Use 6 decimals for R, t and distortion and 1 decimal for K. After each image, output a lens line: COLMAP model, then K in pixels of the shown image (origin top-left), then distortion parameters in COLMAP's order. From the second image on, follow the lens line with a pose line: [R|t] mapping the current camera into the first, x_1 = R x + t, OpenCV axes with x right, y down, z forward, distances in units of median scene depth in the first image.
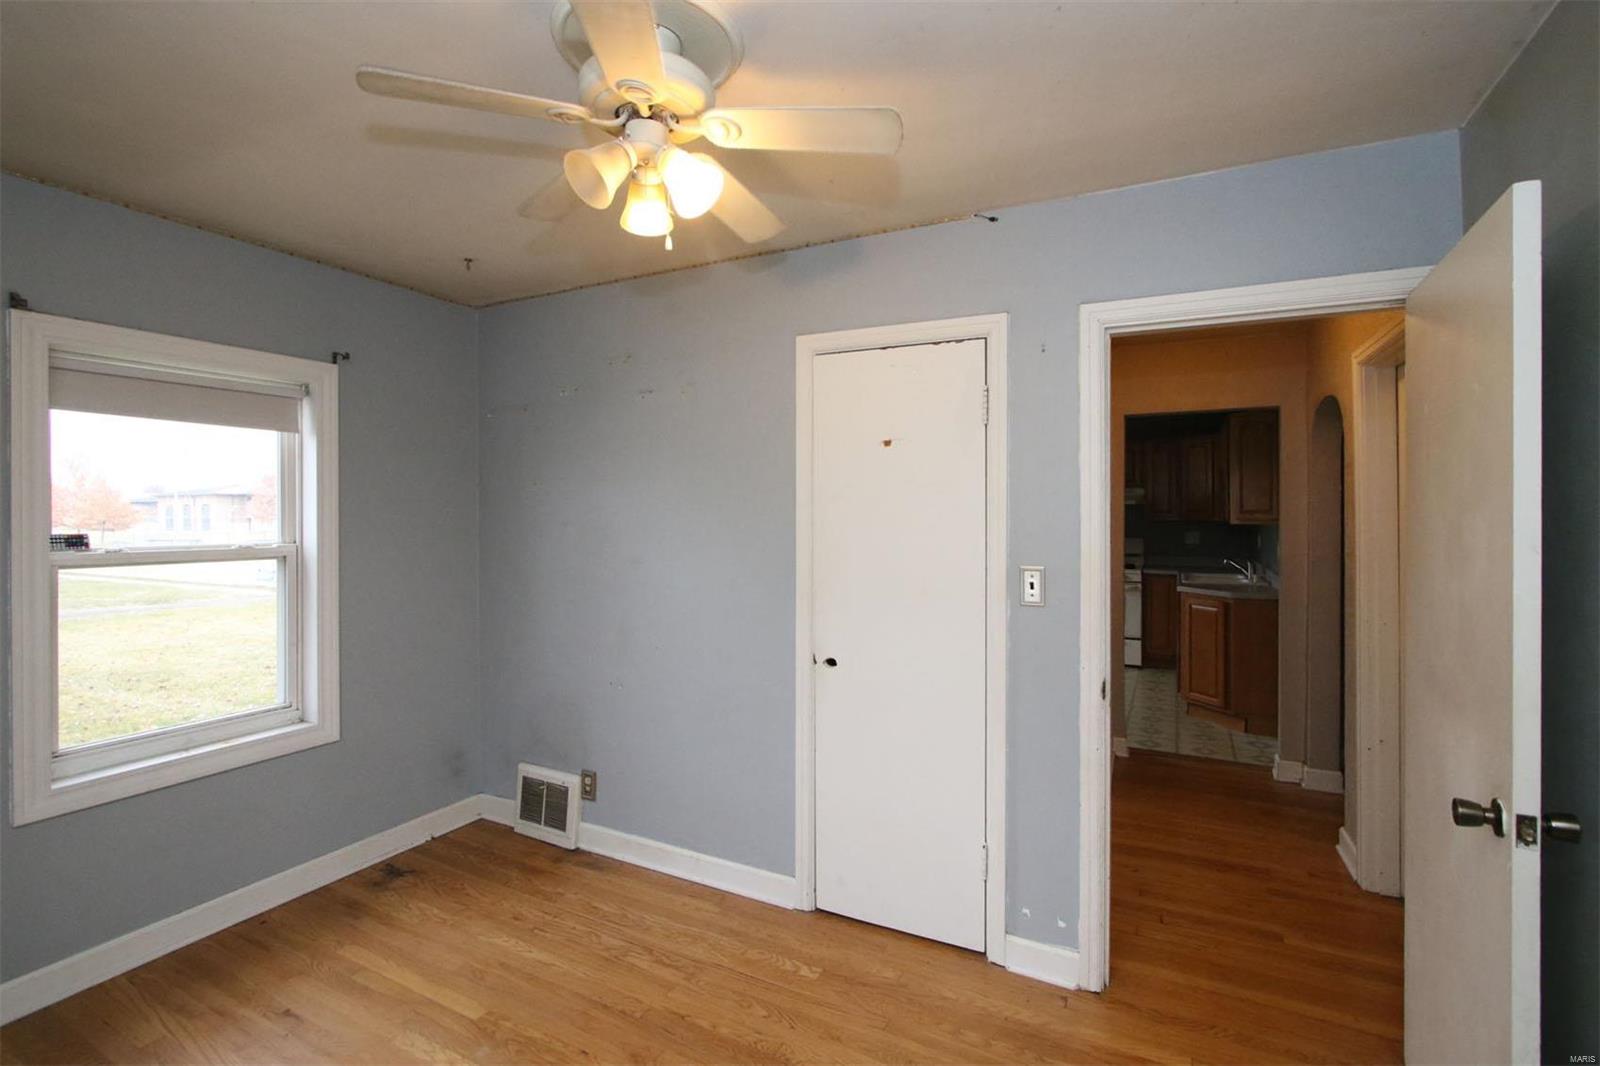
lens RADIAL K [[726.0, 0, 787.1], [0, 726.0, 518.1], [0, 0, 1]] dist [-0.018458, 0.001245]
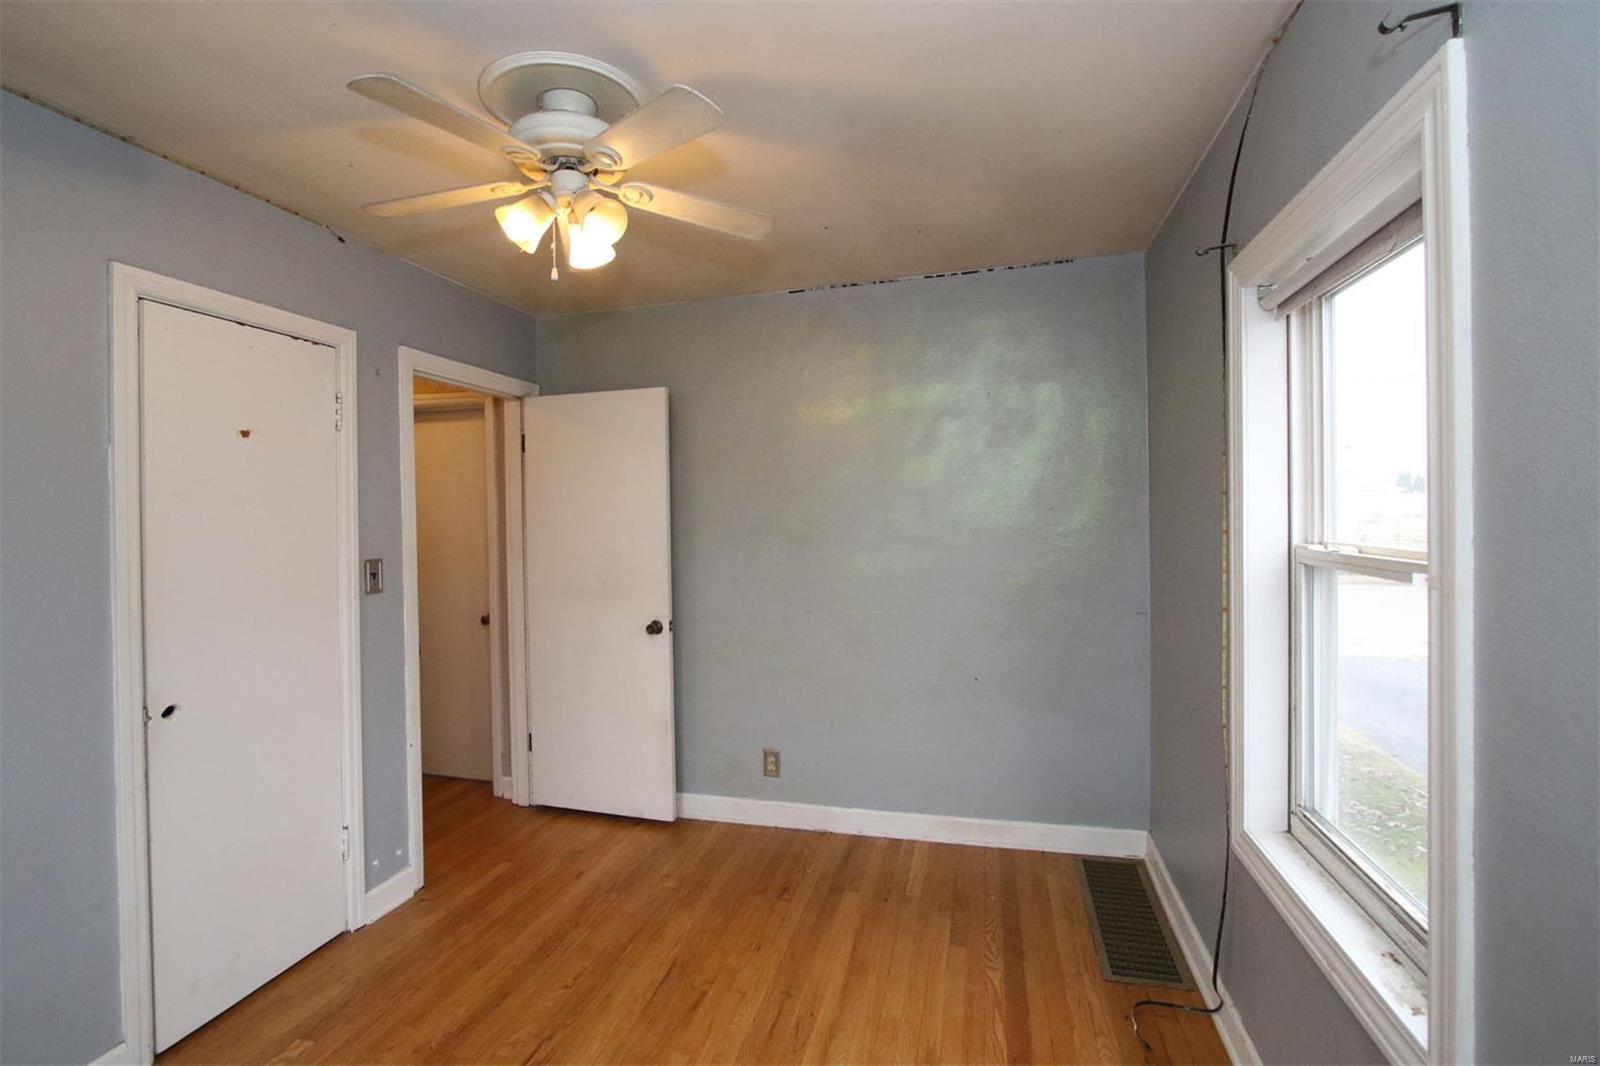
lens RADIAL K [[726.0, 0, 787.1], [0, 726.0, 518.1], [0, 0, 1]] dist [-0.018458, 0.001245]
pose [[-0.221775, -0.006357, 0.975077, -0.844065], [0.018732, 0.999766, 0.010778, 0.000578], [-0.974918, 0.020656, -0.221604, 0.558244]]
